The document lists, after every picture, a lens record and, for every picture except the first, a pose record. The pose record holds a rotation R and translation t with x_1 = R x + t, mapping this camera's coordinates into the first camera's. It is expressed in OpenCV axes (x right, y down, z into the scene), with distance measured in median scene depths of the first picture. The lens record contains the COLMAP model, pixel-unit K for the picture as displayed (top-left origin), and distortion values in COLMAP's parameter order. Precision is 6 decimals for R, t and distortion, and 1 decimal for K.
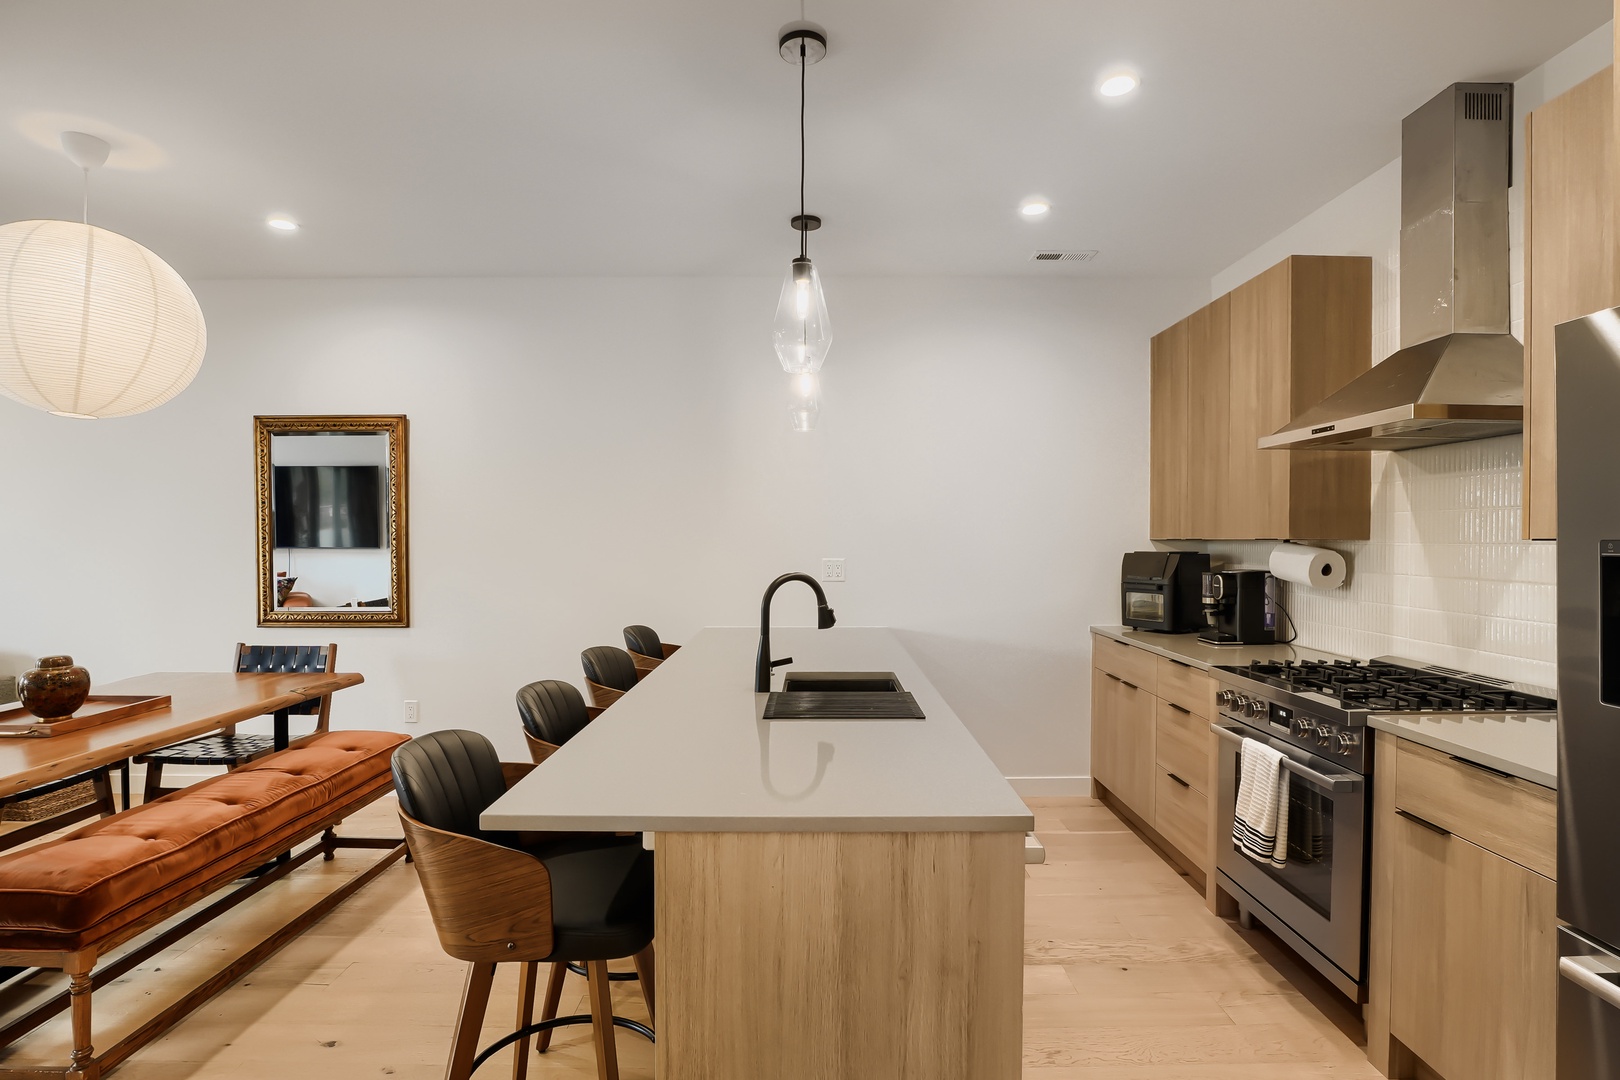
lens RADIAL K [[810.4, 0, 813.8], [0, 810.4, 542.1], [0, 0, 1]] dist [-0.003172, 0.000015]
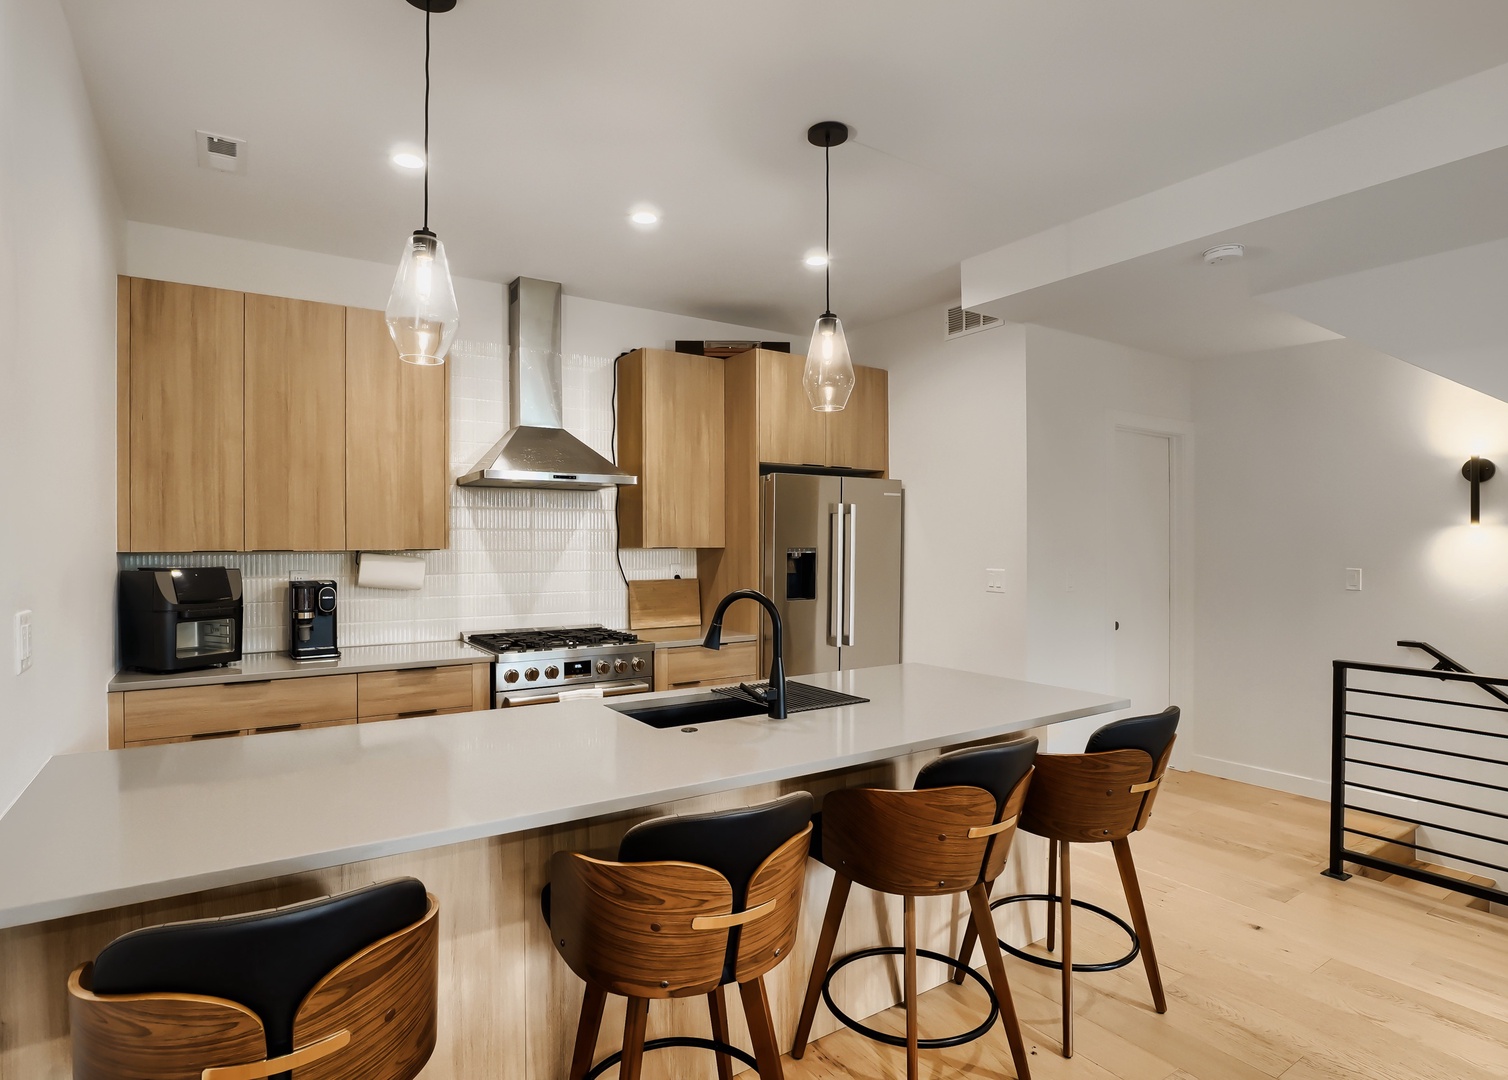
lens RADIAL K [[789.9, 0, 754.3], [0, 789.9, 540.7], [0, 0, 1]] dist [-0.032905, -0.000675]
pose [[-0.562208, -0.001791, 0.826994, -0.573704], [0.000293, 0.999997, 0.002365, -0.018285], [-0.826996, 0.001572, -0.562206, 1.110821]]
